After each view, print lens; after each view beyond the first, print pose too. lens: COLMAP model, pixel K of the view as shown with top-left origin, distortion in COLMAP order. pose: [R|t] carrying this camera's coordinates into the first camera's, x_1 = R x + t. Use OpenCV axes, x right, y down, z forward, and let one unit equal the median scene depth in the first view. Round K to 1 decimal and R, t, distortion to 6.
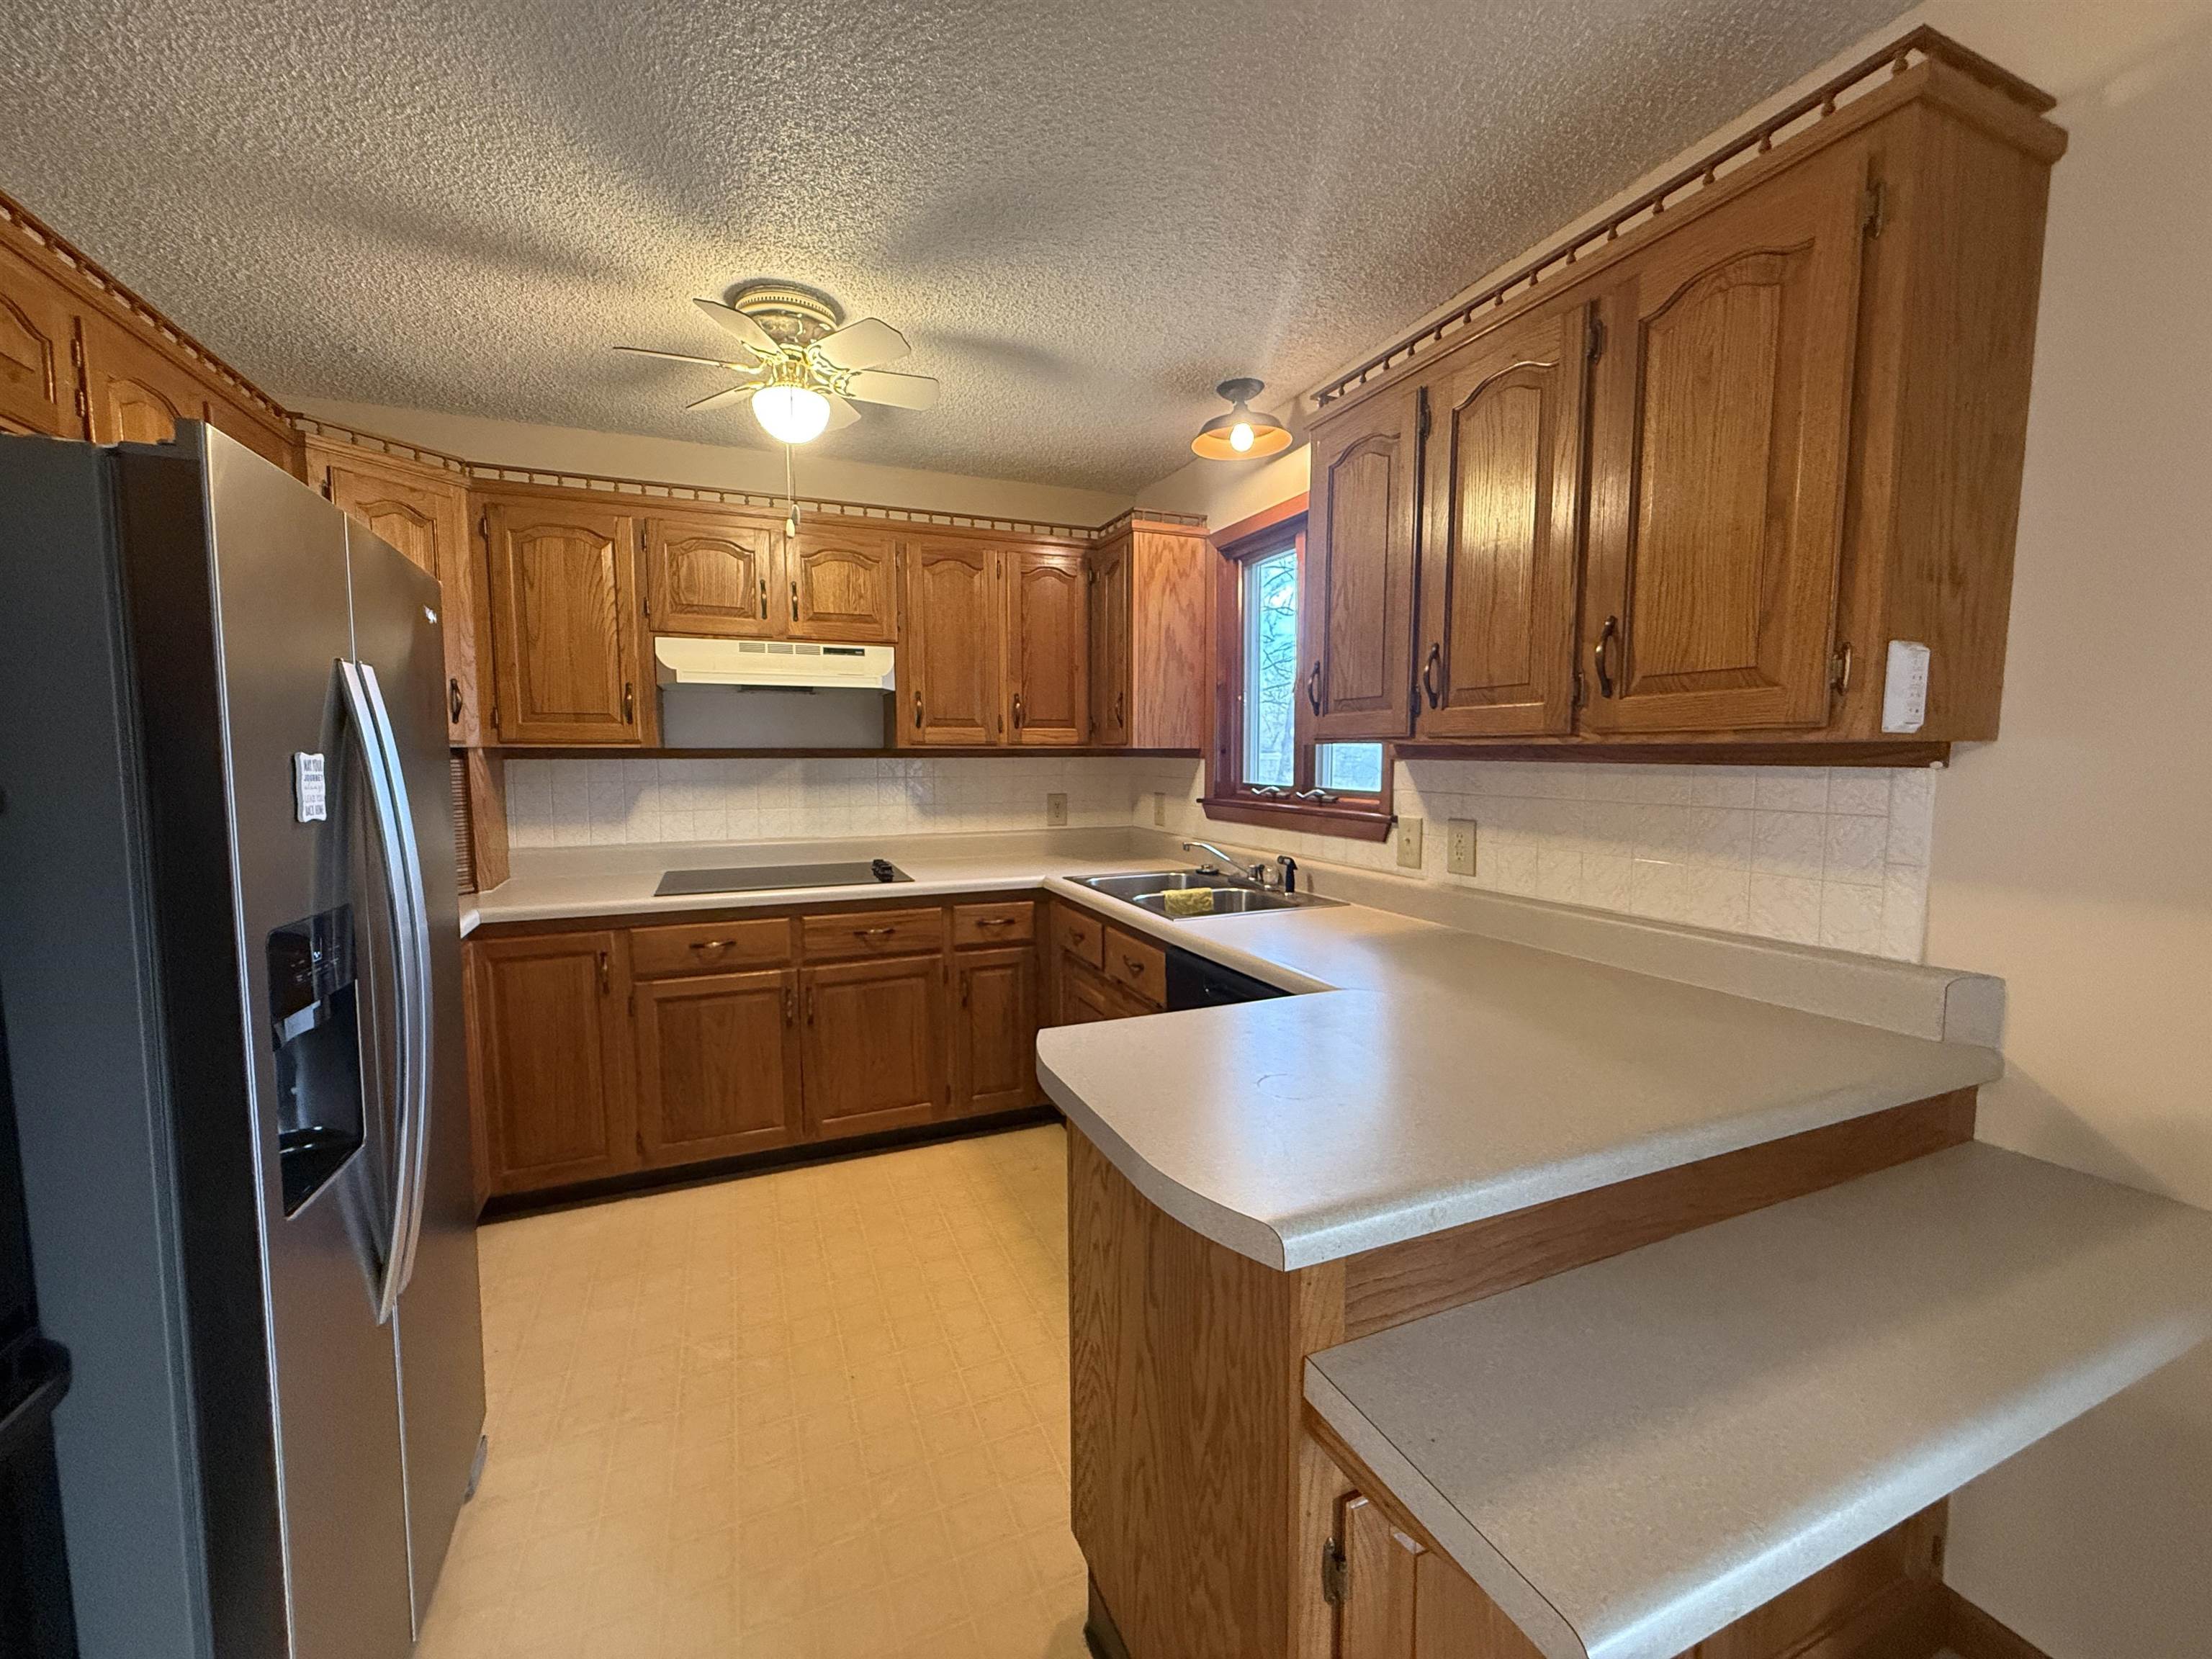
lens RADIAL K [[885.0, 0, 1098.5], [0, 885.0, 826.7], [0, 0, 1]] dist [0.003434, -0.000939]
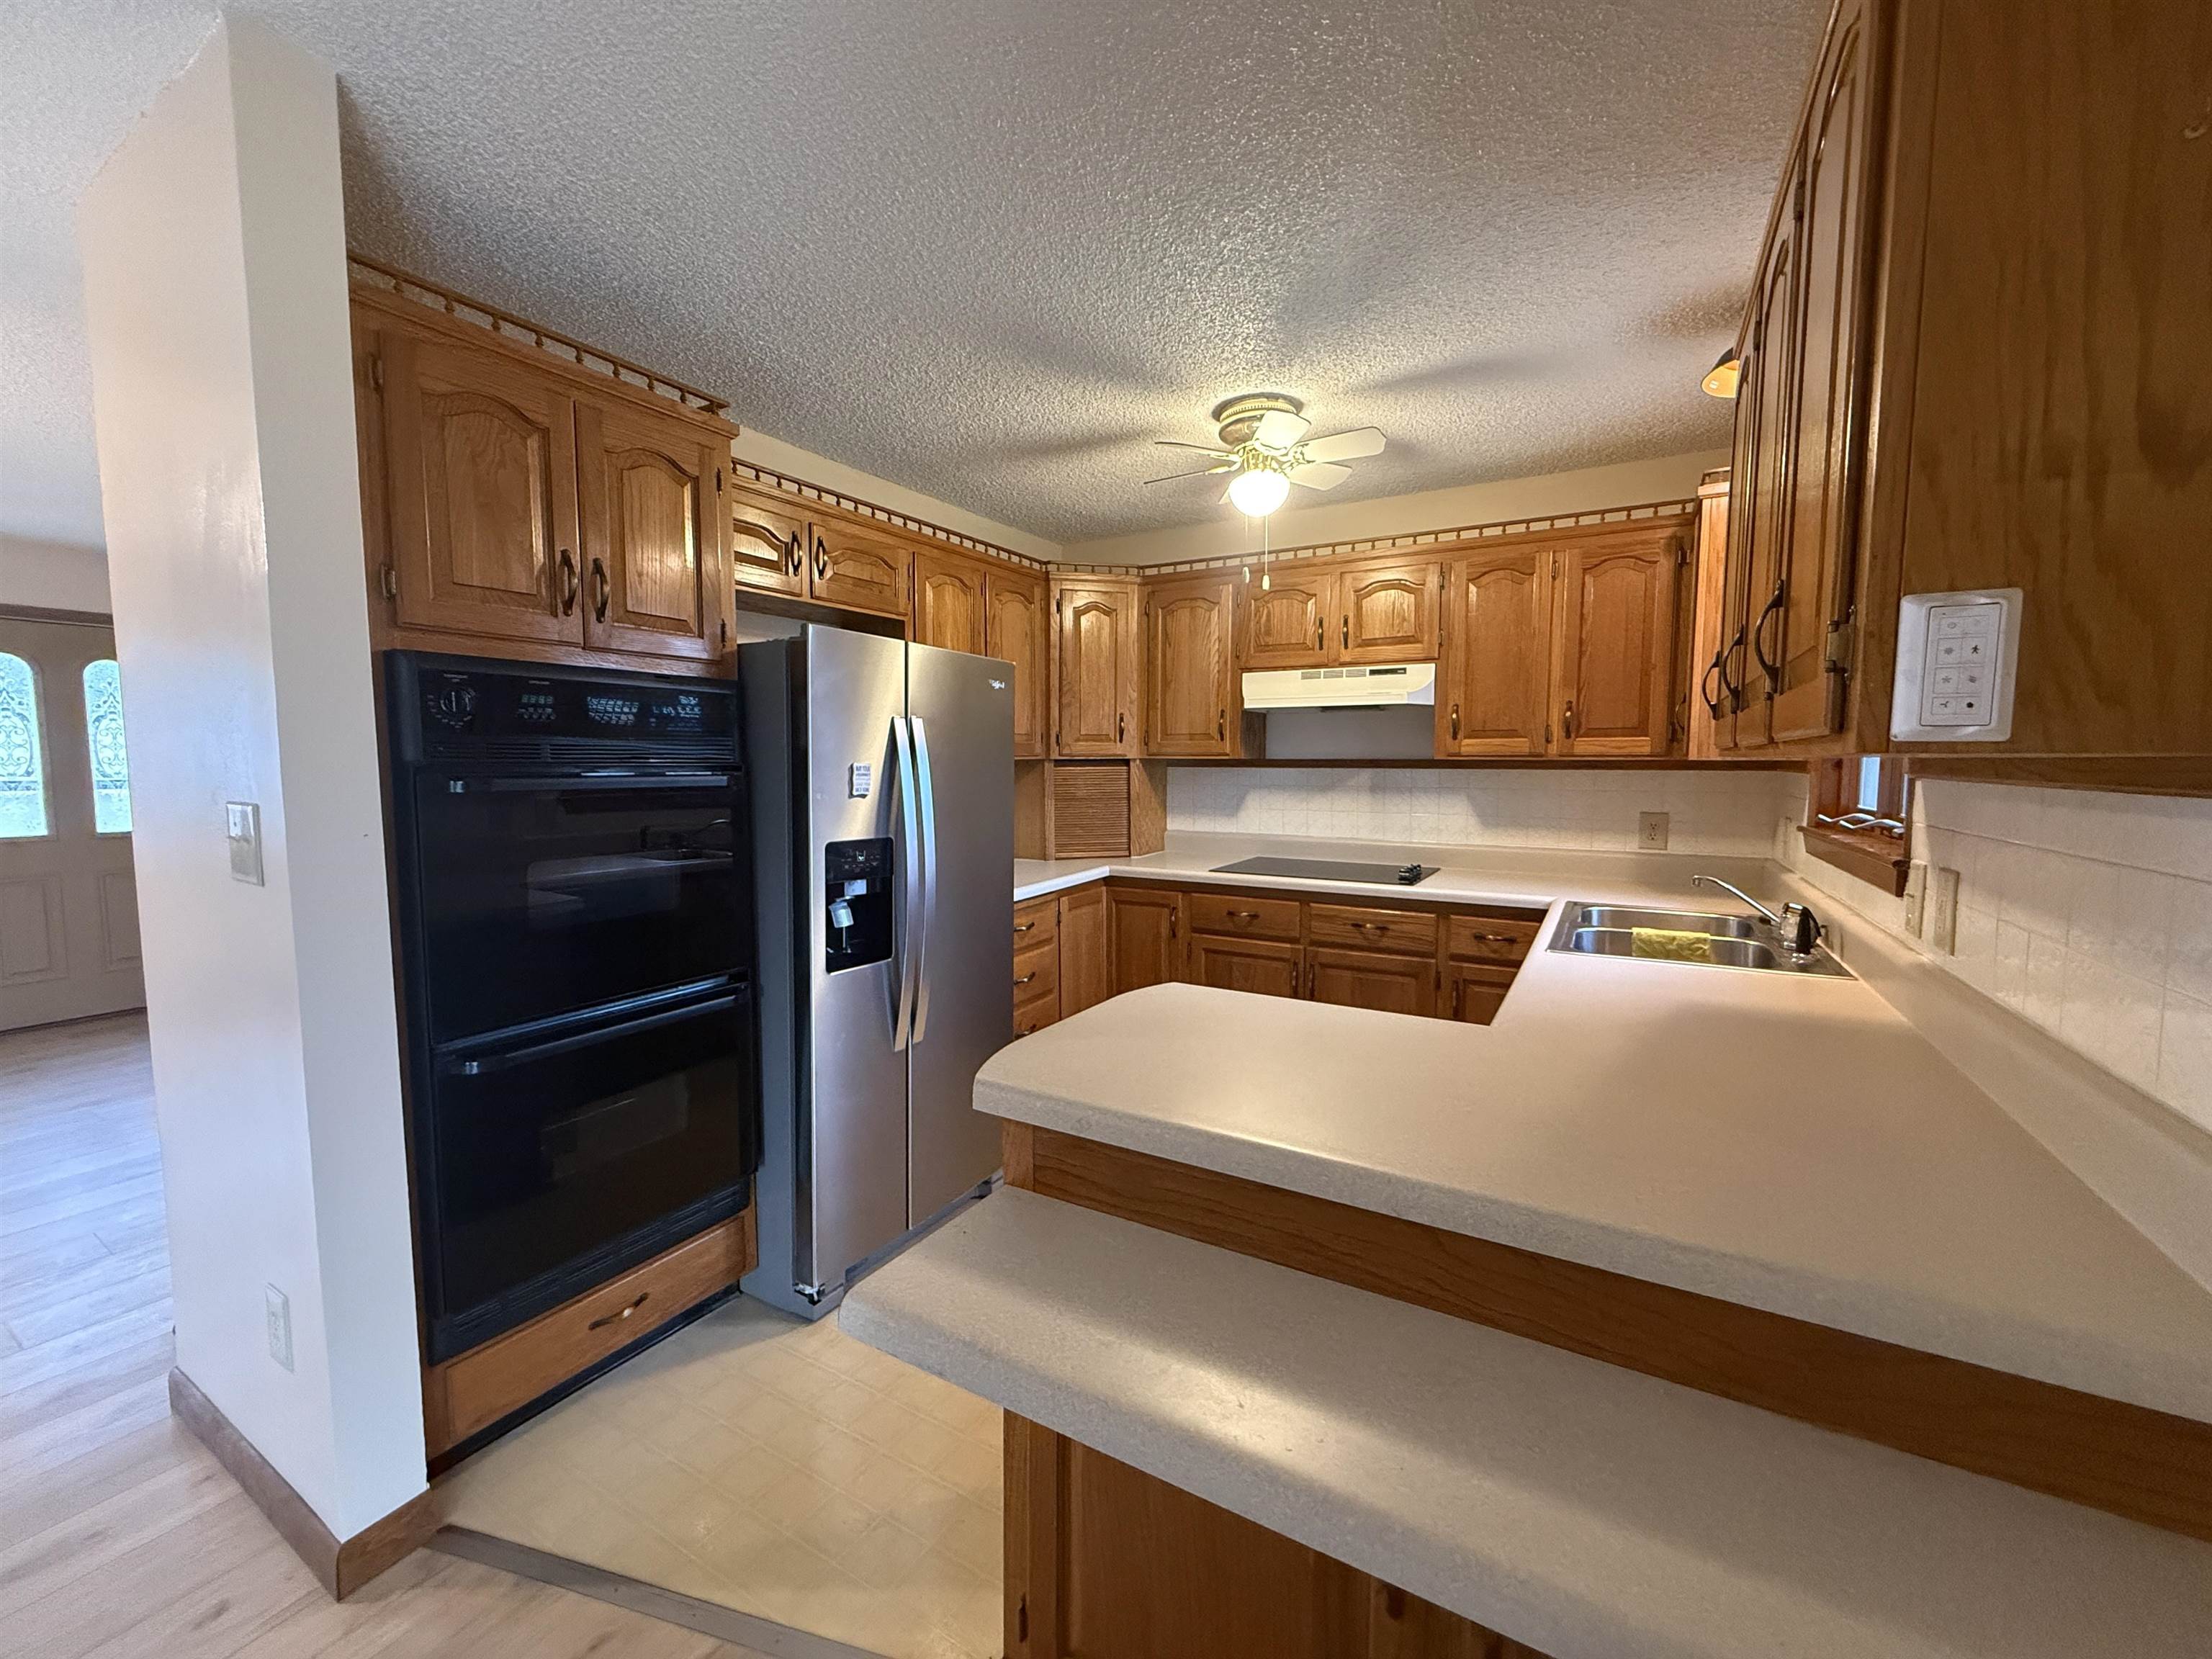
lens RADIAL K [[885.0, 0, 1098.5], [0, 885.0, 826.7], [0, 0, 1]] dist [0.003434, -0.000939]
pose [[0.600183, 0.063334, -0.797351, 0.396696], [-0.071239, 0.997131, 0.025580, -0.008598], [0.796684, 0.041450, 0.602973, 0.060305]]
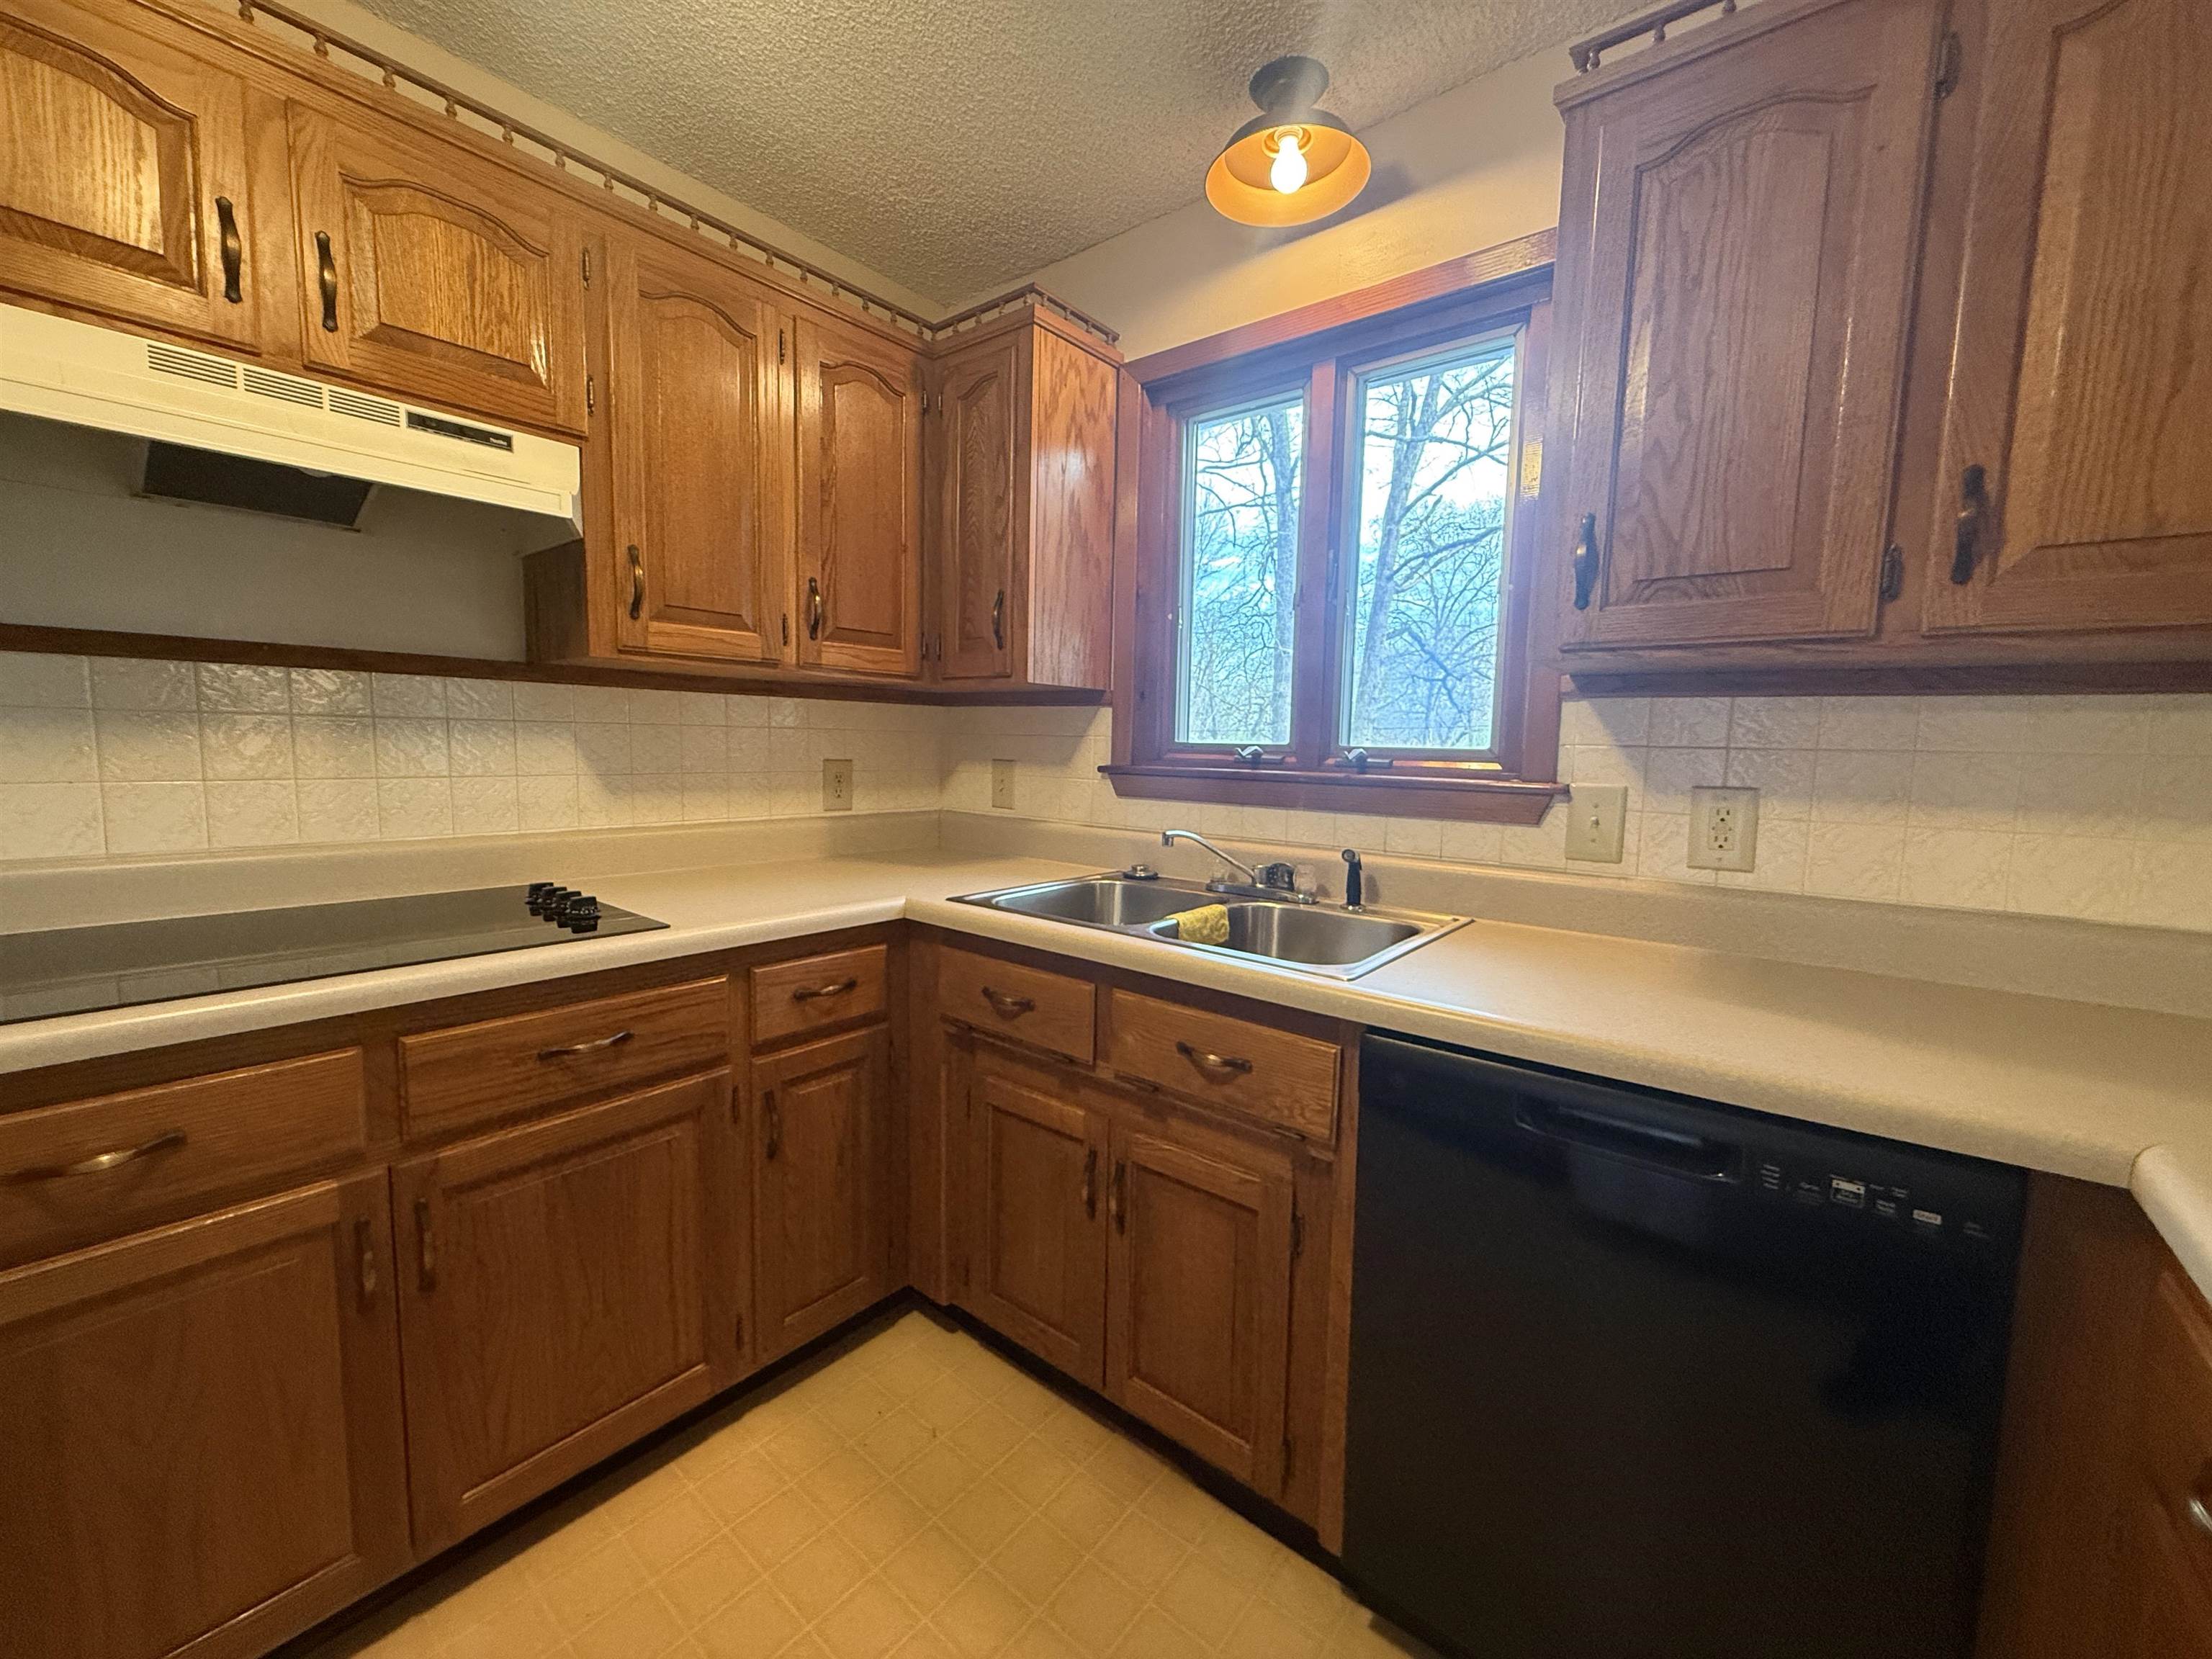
lens RADIAL K [[885.0, 0, 1098.5], [0, 885.0, 826.7], [0, 0, 1]] dist [0.003434, -0.000939]
pose [[0.882543, -0.022831, 0.469677, -0.222980], [0.015247, 0.999685, 0.019945, 0.000717], [-0.469985, -0.010442, 0.882613, 0.454269]]
